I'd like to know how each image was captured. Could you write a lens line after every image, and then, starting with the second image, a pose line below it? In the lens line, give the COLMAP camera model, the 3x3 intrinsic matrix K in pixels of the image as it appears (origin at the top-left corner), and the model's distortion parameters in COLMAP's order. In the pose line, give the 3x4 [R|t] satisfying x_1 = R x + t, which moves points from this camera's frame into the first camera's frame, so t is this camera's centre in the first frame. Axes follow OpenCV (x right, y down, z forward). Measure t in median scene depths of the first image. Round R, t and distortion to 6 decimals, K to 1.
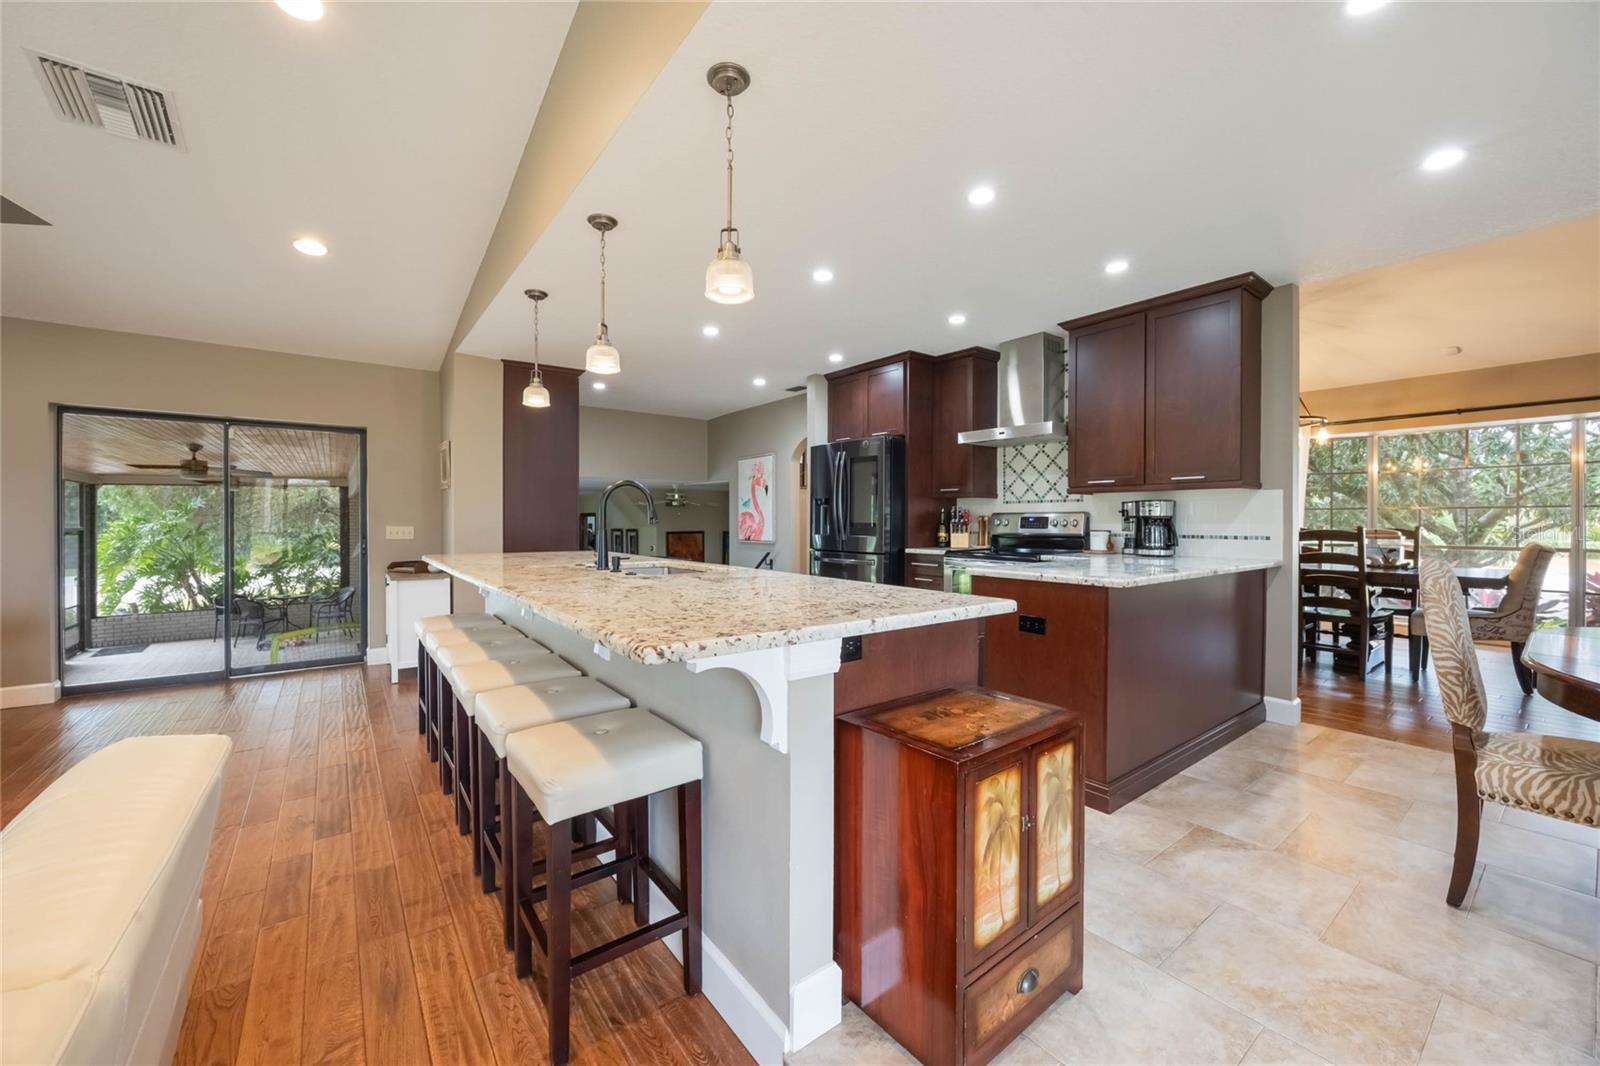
lens RADIAL K [[611.1, 0, 796.9], [0, 611.1, 528.2], [0, 0, 1]] dist [-0.006387, -0.000056]
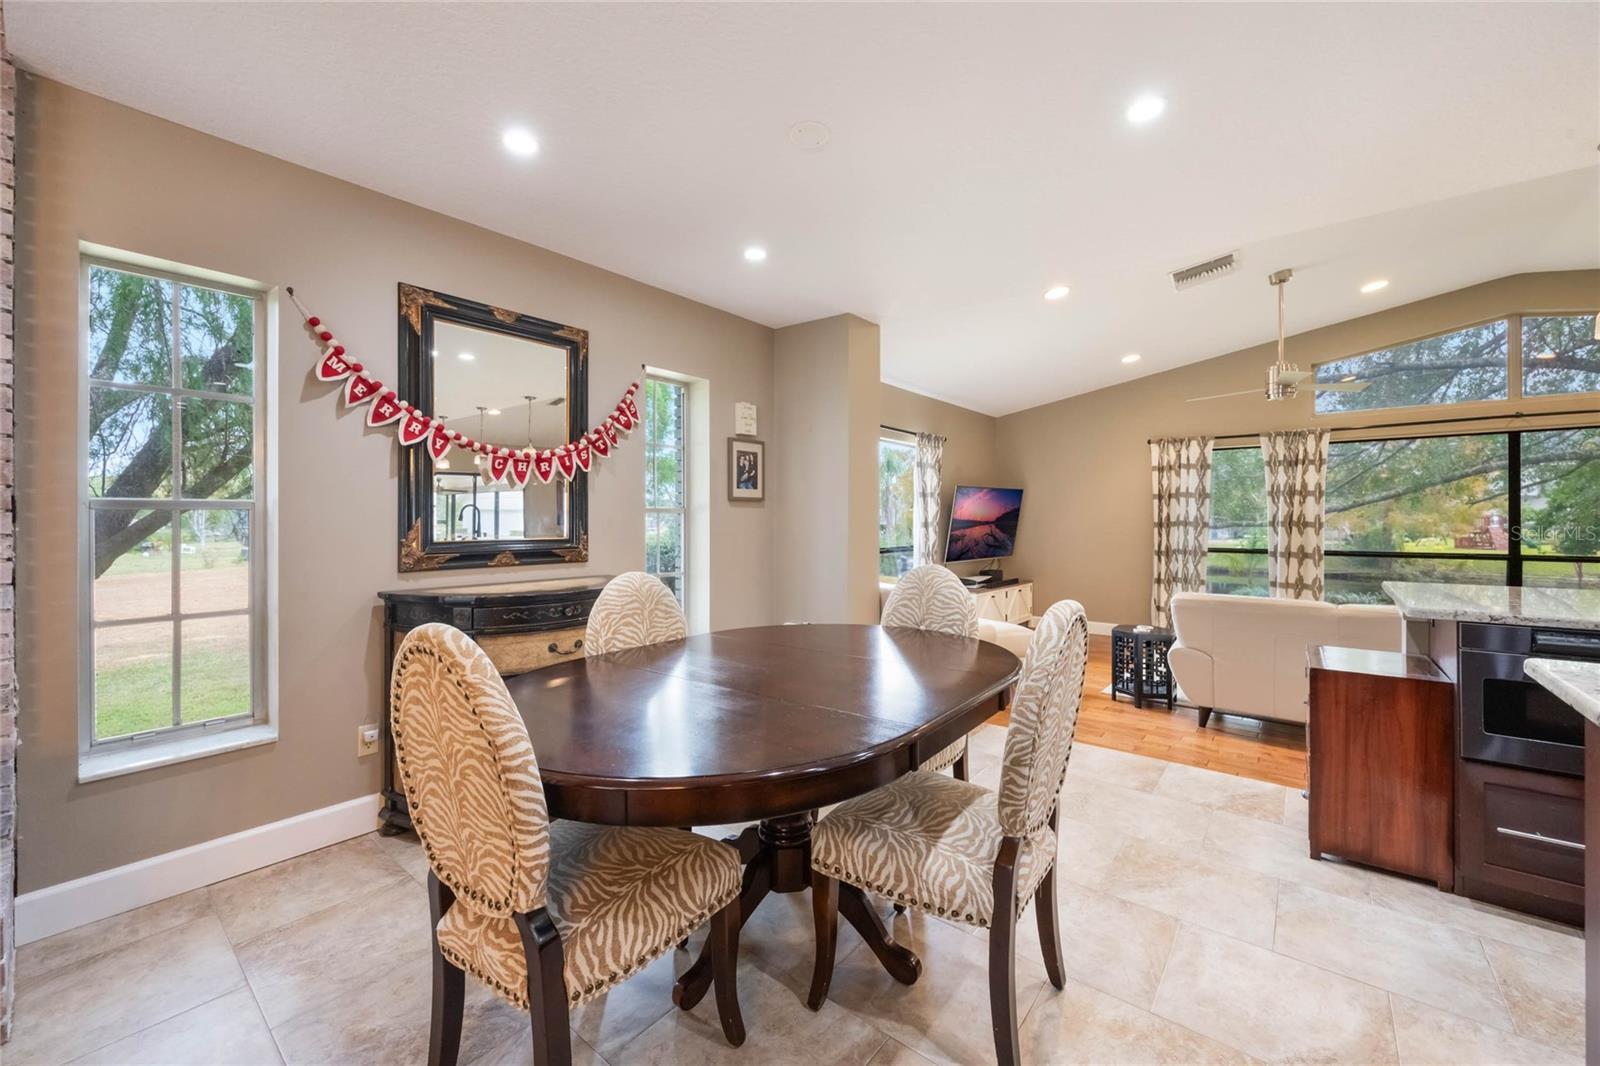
lens RADIAL K [[619.9, 0, 799.8], [0, 619.9, 524.3], [0, 0, 1]] dist [-0.001494, 0.000037]
pose [[-0.970889, 0.004005, -0.239497, 0.609030], [-0.000837, 0.999797, 0.020111, -0.020757], [0.239529, 0.019726, -0.970689, 0.647385]]
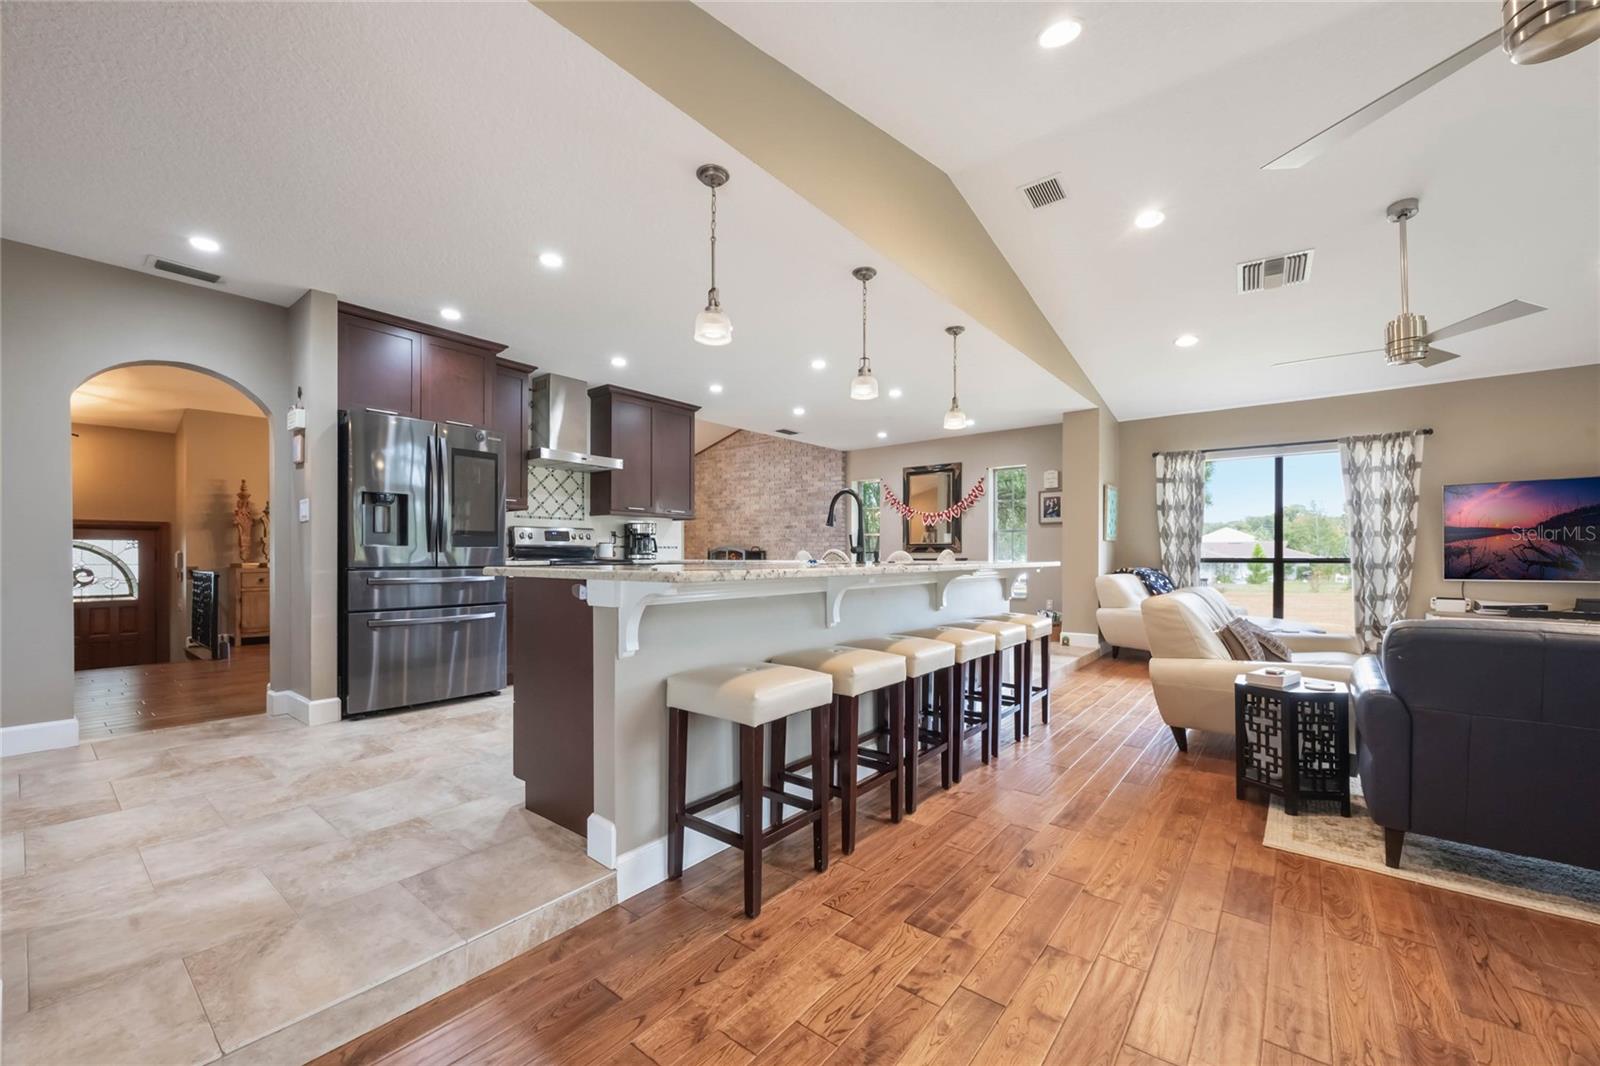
lens RADIAL K [[640.3, 0, 801.6], [0, 640.3, 549.8], [0, 0, 1]] dist [-0.001167, -0.000022]
pose [[-0.246073, 0.009713, 0.969203, -0.841887], [0.012250, 0.999901, -0.006910, 0.028906], [-0.969174, 0.010173, -0.246168, 0.792210]]
